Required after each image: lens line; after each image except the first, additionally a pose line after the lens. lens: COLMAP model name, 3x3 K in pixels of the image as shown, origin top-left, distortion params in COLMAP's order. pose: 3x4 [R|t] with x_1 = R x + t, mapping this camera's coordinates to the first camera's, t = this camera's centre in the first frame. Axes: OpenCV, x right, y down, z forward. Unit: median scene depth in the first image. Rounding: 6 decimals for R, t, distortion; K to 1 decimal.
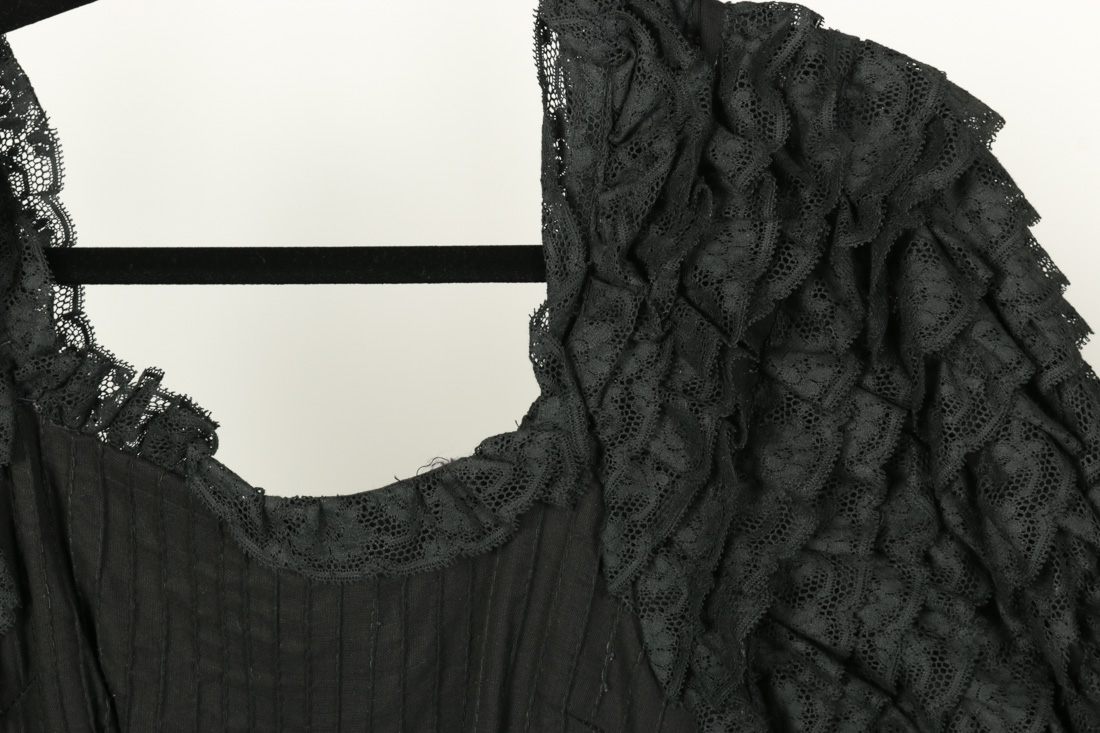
lens RADIAL K [[2650.9, 0, 549.6], [0, 2650.9, 367.8], [0, 0, 1]] dist [-0.017493, 0.000000]
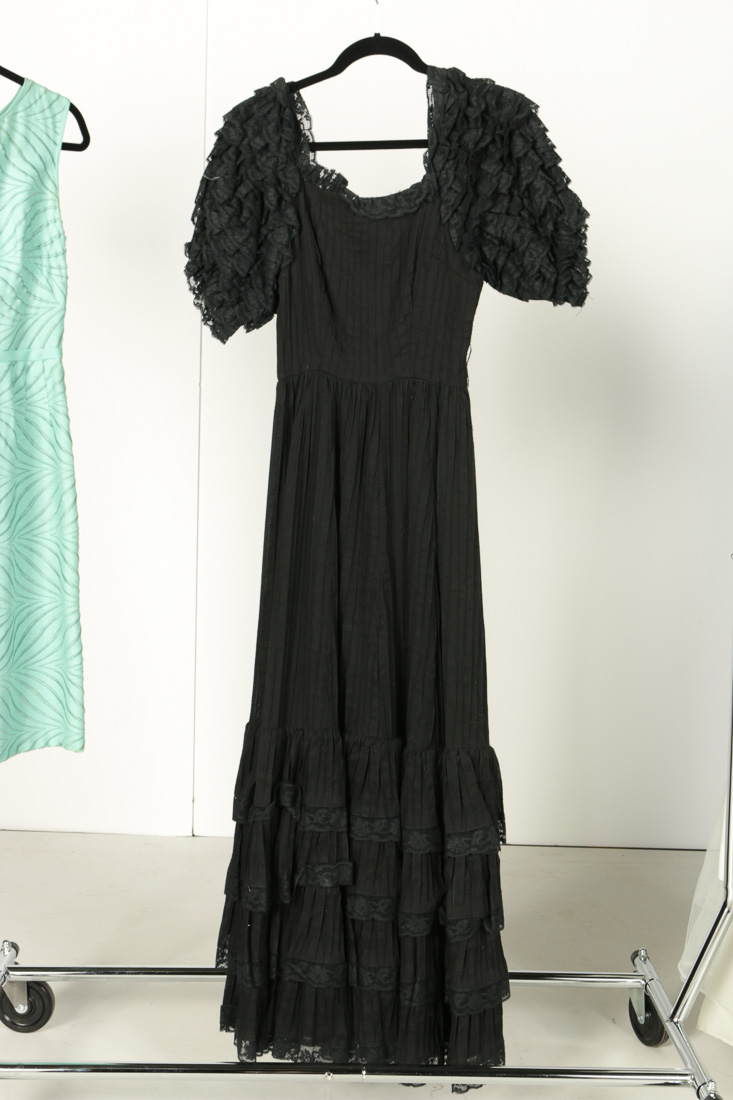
lens RADIAL K [[1758.7, 0, 370.0], [0, 1758.7, 557.6], [0, 0, 1]] dist [-0.013513, 0.000000]
pose [[0.993241, 0.019656, -0.114393, 0.235369], [-0.026152, 0.998113, -0.055565, 0.762627], [0.113085, 0.058181, 0.991880, -1.693989]]
